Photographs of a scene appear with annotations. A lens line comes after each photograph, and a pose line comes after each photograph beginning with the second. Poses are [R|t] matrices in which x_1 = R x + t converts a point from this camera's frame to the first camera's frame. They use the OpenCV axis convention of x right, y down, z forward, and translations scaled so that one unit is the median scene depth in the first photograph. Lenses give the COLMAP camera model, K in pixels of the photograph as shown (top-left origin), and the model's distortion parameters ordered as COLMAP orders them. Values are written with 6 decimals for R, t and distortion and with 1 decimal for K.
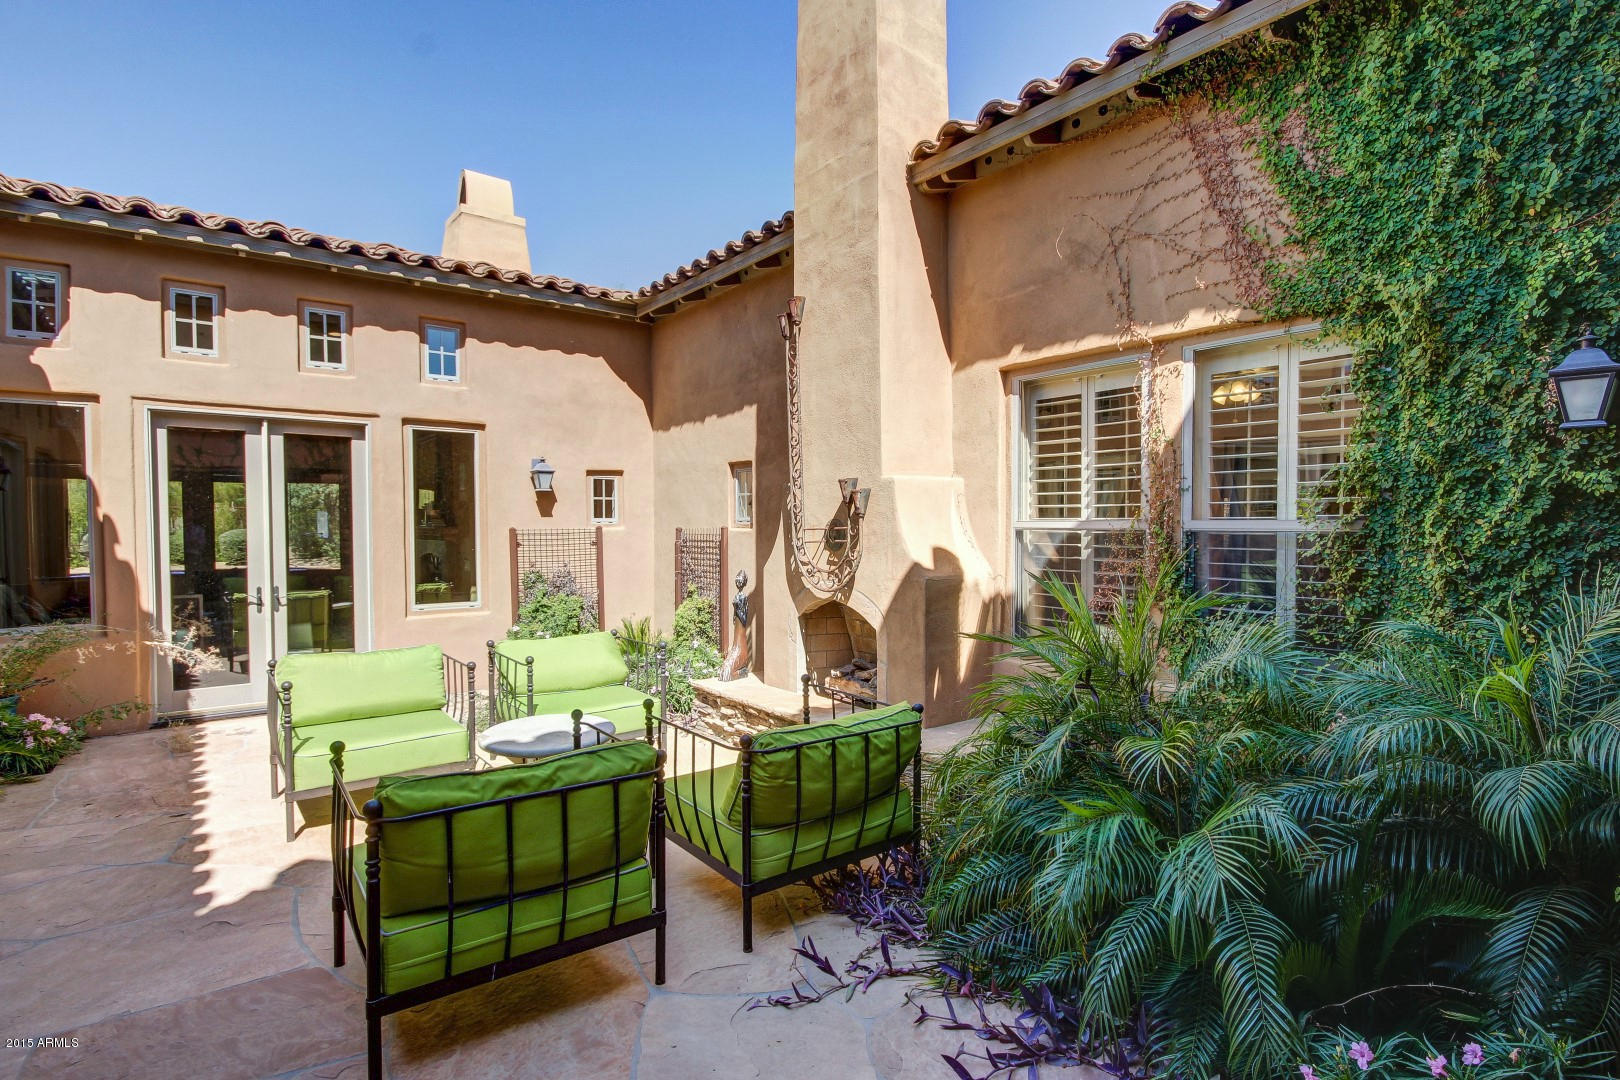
lens RADIAL K [[765.3, 0, 798.3], [0, 765.3, 539.2], [0, 0, 1]] dist [-0.006674, -0.003286]
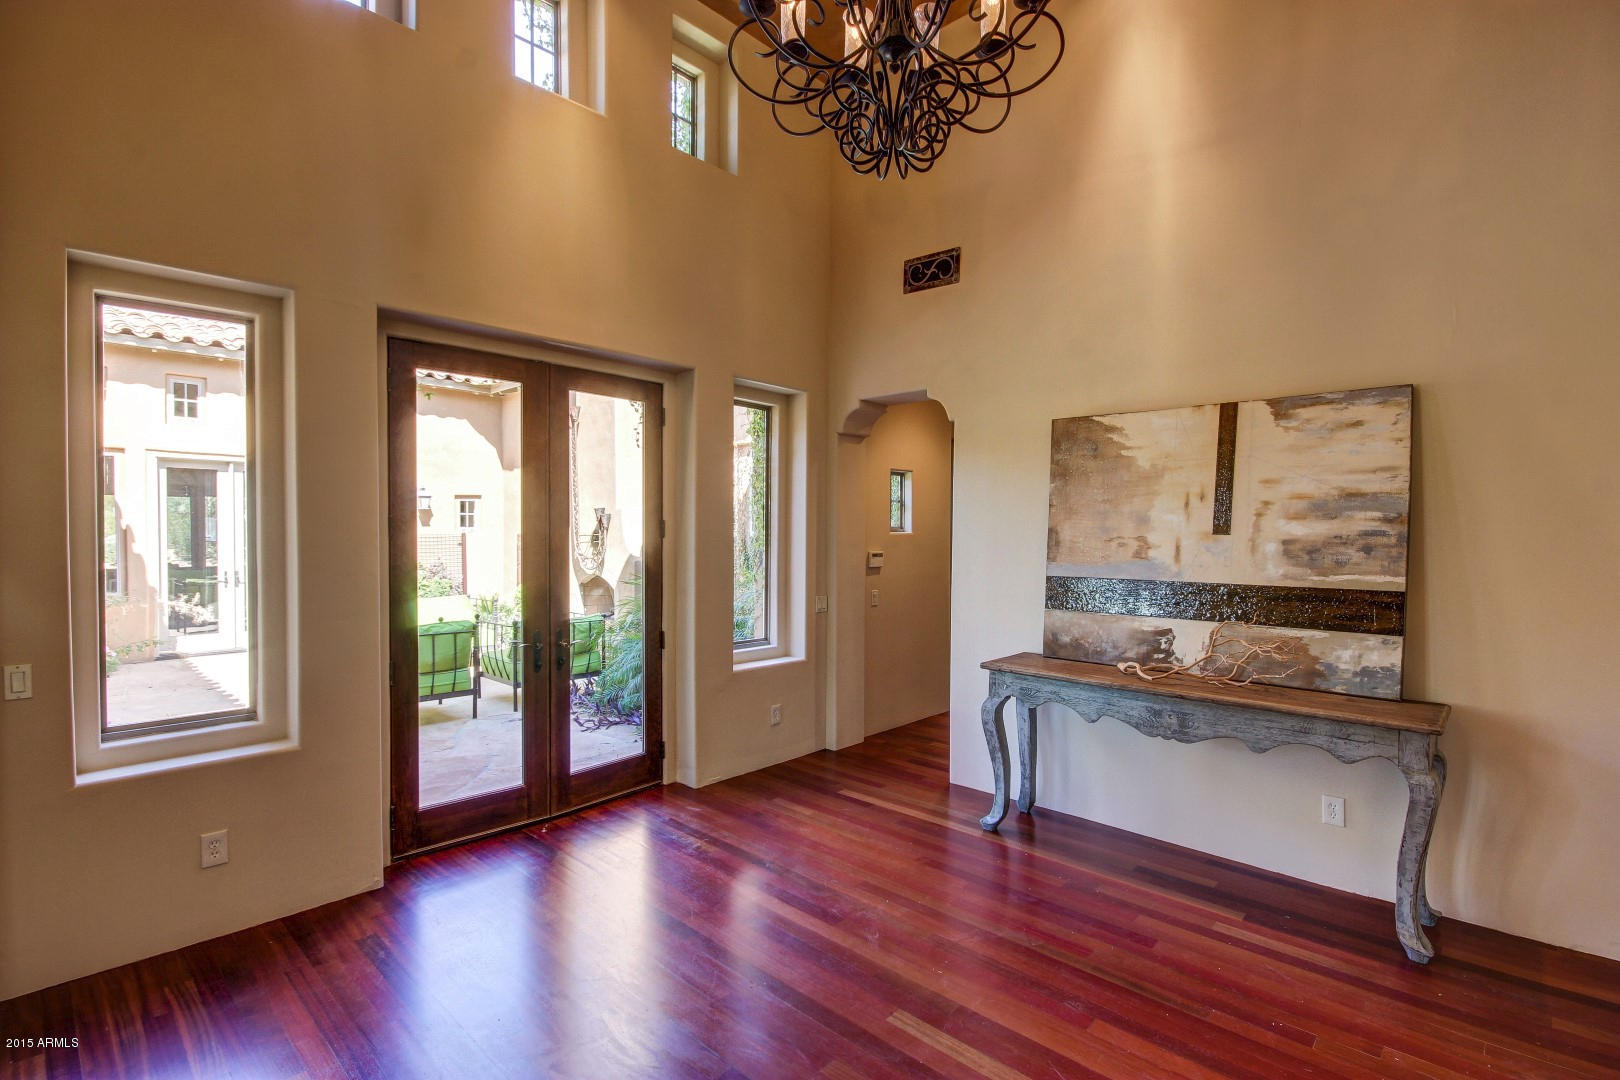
lens RADIAL K [[765.3, 0, 823.9], [0, 765.3, 545.5], [0, 0, 1]] dist [-0.006674, -0.003286]
pose [[0.986614, 0.003176, 0.163045, 0.248130], [-0.003024, 0.999995, -0.001179, 0.009602], [-0.163048, 0.000670, 0.986618, -0.762693]]
